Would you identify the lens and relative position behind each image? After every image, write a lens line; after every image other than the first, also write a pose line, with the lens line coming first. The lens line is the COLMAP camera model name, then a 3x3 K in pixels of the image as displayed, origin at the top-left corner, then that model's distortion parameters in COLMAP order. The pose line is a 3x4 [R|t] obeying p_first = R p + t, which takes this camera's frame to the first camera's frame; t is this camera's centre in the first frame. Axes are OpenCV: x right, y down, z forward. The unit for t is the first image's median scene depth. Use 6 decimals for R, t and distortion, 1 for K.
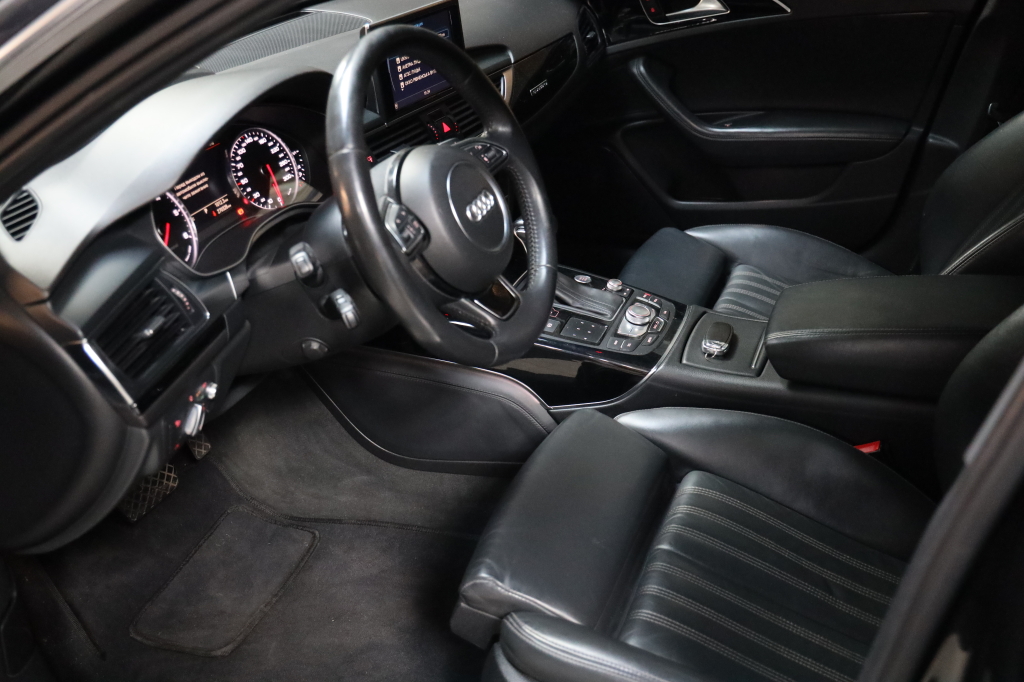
lens RADIAL K [[1080.4, 0, 504.2], [0, 1080.4, 351.0], [0, 0, 1]] dist [0.066912, 0.000000]
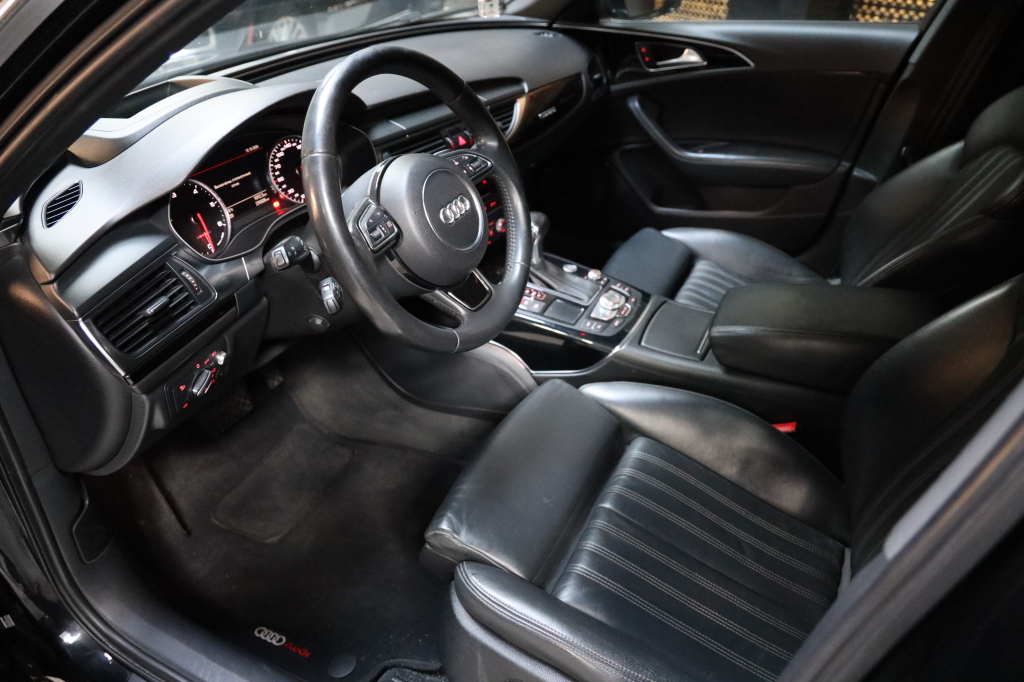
lens RADIAL K [[699.2, 0, 509.2], [0, 699.2, 345.8], [0, 0, 1]] dist [-0.076881, 0.033395]
pose [[0.995697, 0.062432, -0.068482, 0.068173], [-0.057063, 0.995339, 0.077738, -0.038972], [0.073016, -0.073495, 0.994619, 0.201967]]
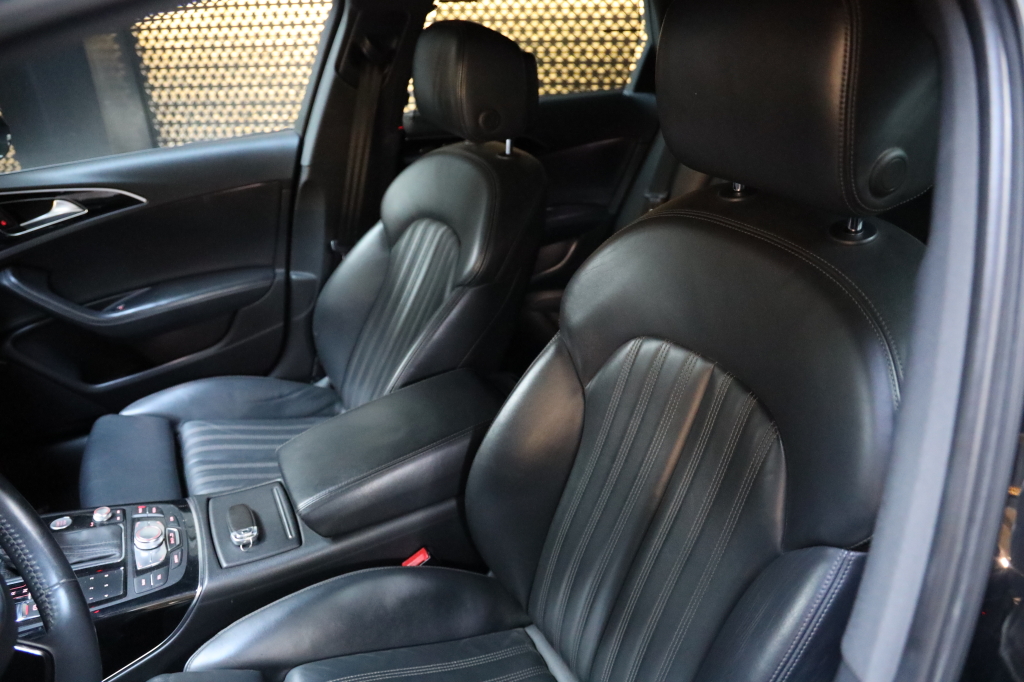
lens RADIAL K [[699.2, 0, 520.6], [0, 699.2, 339.7], [0, 0, 1]] dist [-0.076881, 0.033395]
pose [[0.654434, -0.312391, 0.688569, -0.019129], [0.348368, 0.932822, 0.092105, -0.137777], [-0.671085, 0.179599, 0.719297, 0.331433]]
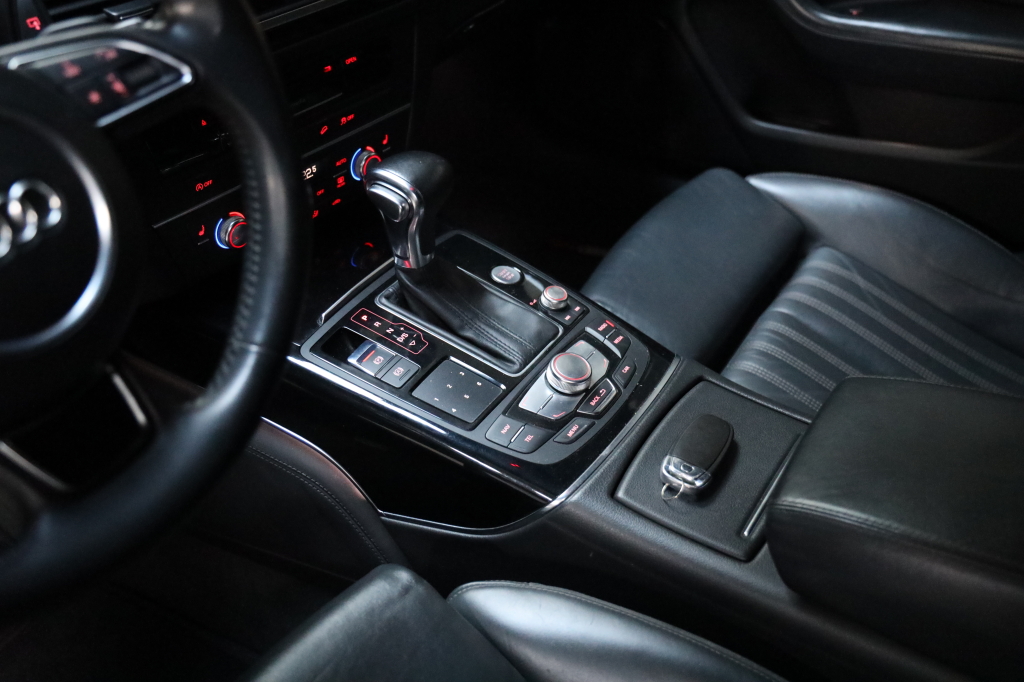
lens RADIAL K [[1080.4, 0, 520.8], [0, 1080.4, 336.1], [0, 0, 1]] dist [0.066912, 0.000000]
pose [[0.981294, 0.167532, -0.094846, 0.150431], [-0.150739, 0.975081, 0.162774, -0.138498], [0.119753, -0.145432, 0.982094, 0.470773]]
